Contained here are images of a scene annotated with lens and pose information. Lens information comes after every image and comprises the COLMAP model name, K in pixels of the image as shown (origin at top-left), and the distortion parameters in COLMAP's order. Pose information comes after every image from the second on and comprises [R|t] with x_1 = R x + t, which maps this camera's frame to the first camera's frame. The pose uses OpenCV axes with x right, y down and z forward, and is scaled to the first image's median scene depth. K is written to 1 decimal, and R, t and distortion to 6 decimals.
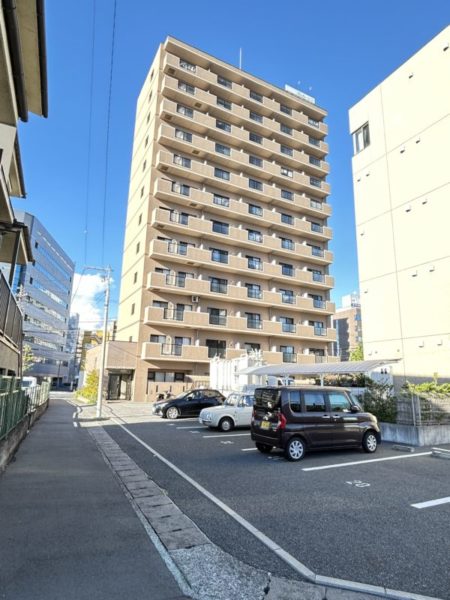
lens RADIAL K [[359.4, 0, 225.0], [0, 359.4, 300.0], [0, 0, 1]] dist [0.004119, 0.001849]
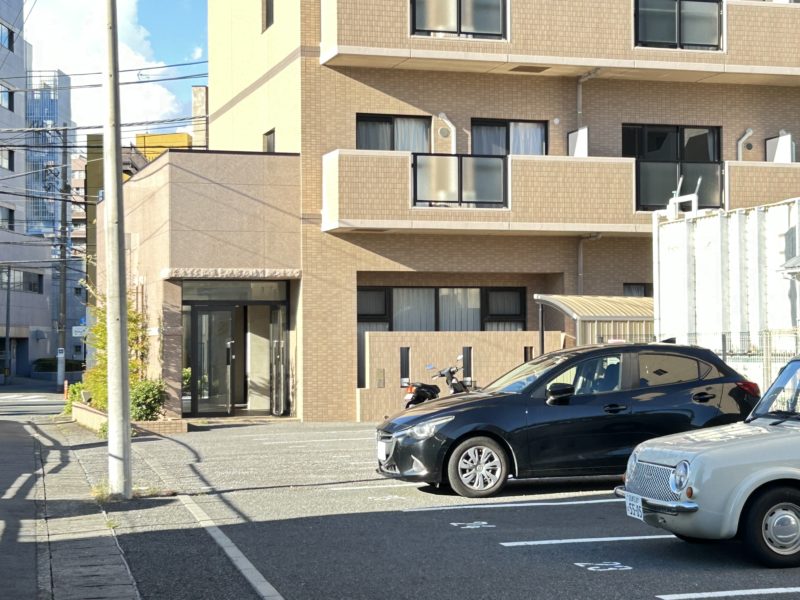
lens RADIAL K [[1537.0, 0, 400.0], [0, 1537.0, 300.0], [0, 0, 1]] dist [0.205584, 0.008678]
pose [[0.980955, -0.035831, -0.190899, -0.013423], [0.072104, 0.979784, 0.186614, 0.036751], [0.180354, -0.196825, 0.963708, 0.112593]]
